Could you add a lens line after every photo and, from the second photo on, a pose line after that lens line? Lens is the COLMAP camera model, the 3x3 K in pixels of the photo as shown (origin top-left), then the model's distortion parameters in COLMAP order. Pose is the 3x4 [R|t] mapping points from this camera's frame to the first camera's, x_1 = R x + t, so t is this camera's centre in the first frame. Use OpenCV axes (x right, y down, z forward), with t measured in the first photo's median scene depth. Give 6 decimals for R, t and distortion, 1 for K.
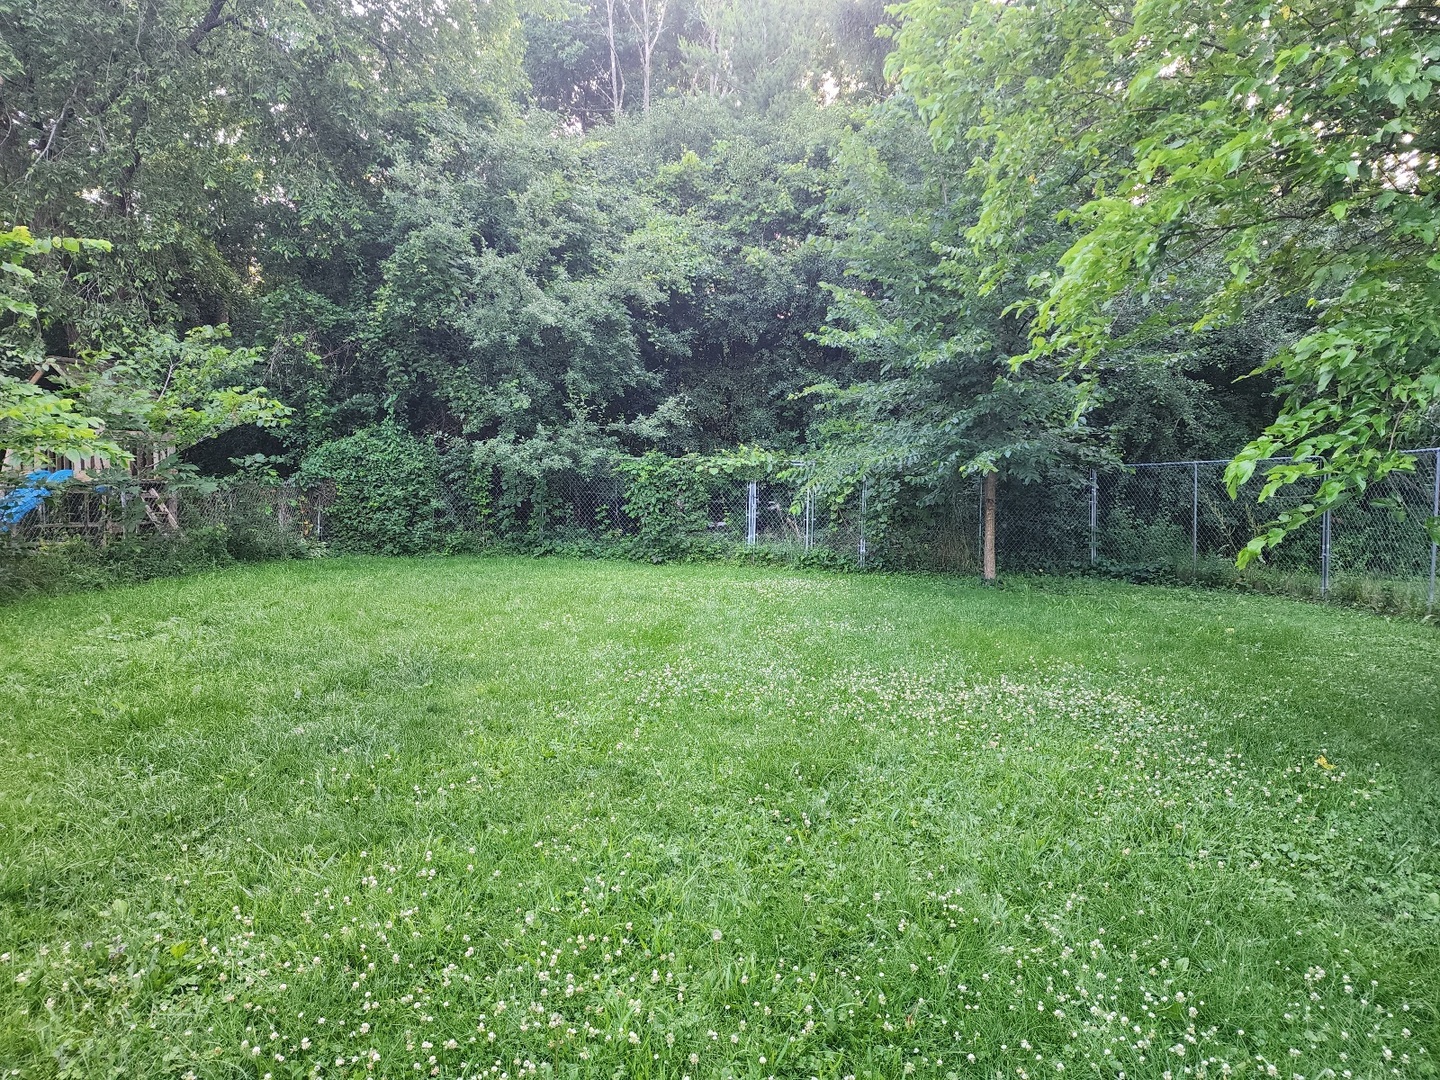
lens RADIAL K [[962.5, 0, 723.8], [0, 962.5, 541.2], [0, 0, 1]] dist [0.061741, -0.043894]
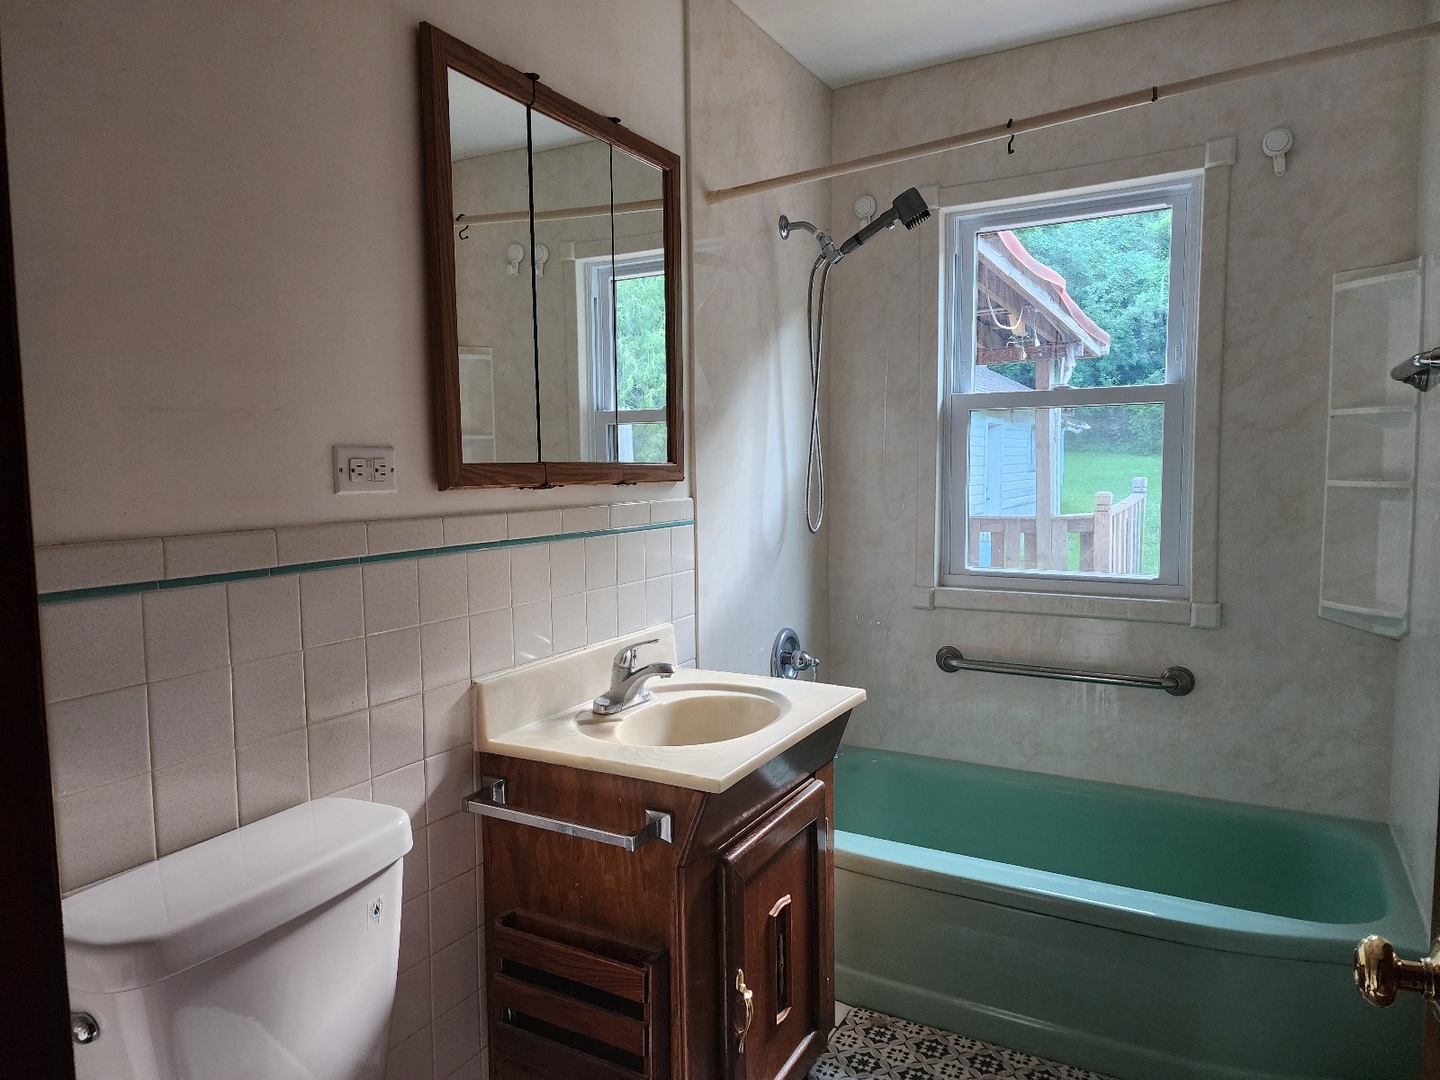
lens RADIAL K [[962.5, 0, 718.9], [0, 962.5, 537.3], [0, 0, 1]] dist [0.061741, -0.043894]
pose [[0.928772, 0.025903, -0.369746, -0.140861], [0.012958, 0.994676, 0.102231, -0.025957], [0.370426, -0.099741, 0.923491, -1.198301]]
